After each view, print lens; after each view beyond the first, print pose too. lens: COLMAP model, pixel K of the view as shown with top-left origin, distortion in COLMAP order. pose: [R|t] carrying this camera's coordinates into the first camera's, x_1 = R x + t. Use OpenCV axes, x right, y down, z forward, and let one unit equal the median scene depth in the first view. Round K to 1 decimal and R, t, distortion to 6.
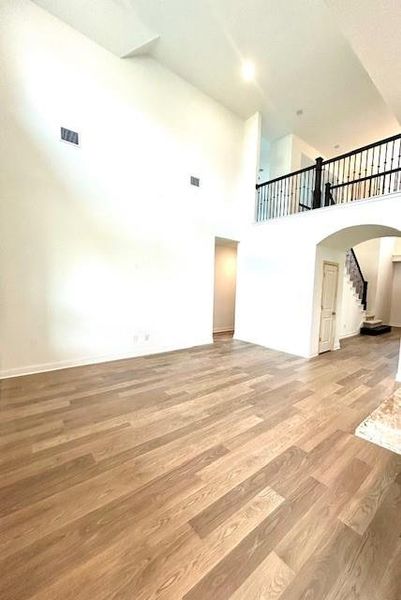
lens RADIAL K [[246.2, 0, 231.5], [0, 246.2, 311.3], [0, 0, 1]] dist [-0.014359, 0.000011]
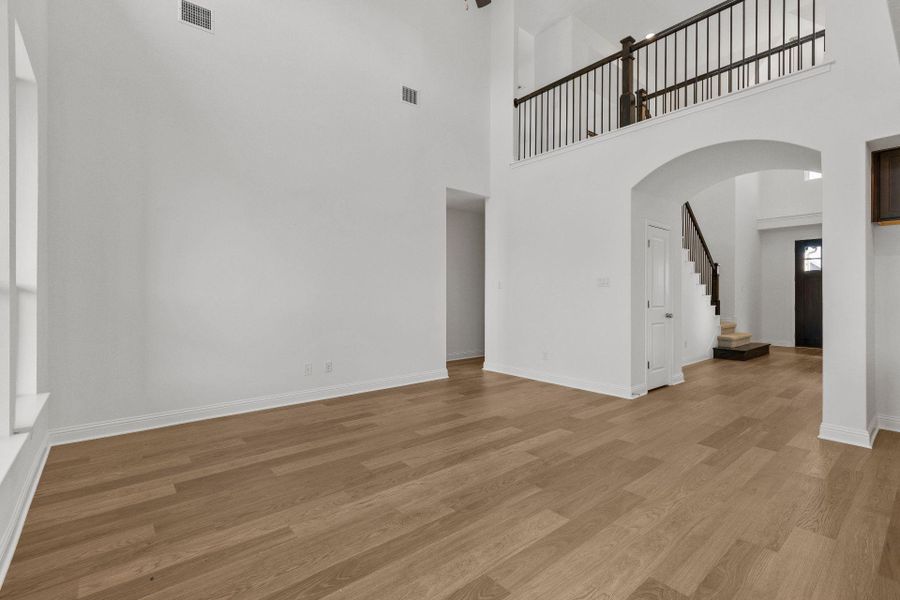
lens RADIAL K [[408.6, 0, 450.0], [0, 408.6, 300.0], [0, 0, 1]] dist [0.000115, -0.000286]
pose [[0.998355, -0.032748, -0.047071, -0.036318], [0.028504, 0.995697, -0.088175, 0.064297], [0.049756, 0.086688, 0.994992, 0.128167]]
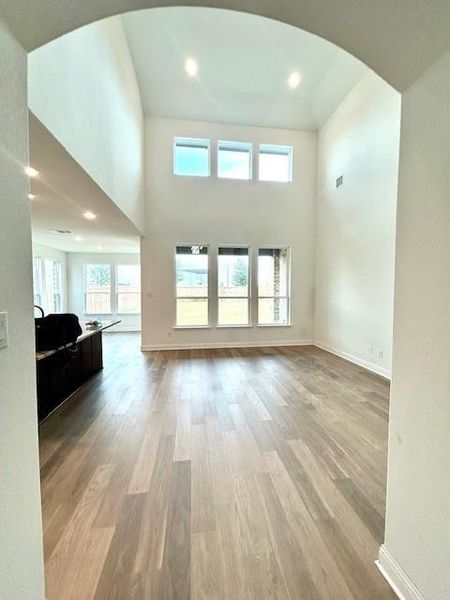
lens RADIAL K [[248.3, 0, 225.0], [0, 248.3, 300.0], [0, 0, 1]] dist [0.000254, 0.000011]
pose [[-0.571454, 0.002813, -0.820629, 0.885828], [-0.104808, 0.991555, 0.076383, -0.111729], [0.813914, 0.129658, -0.566333, 1.425526]]
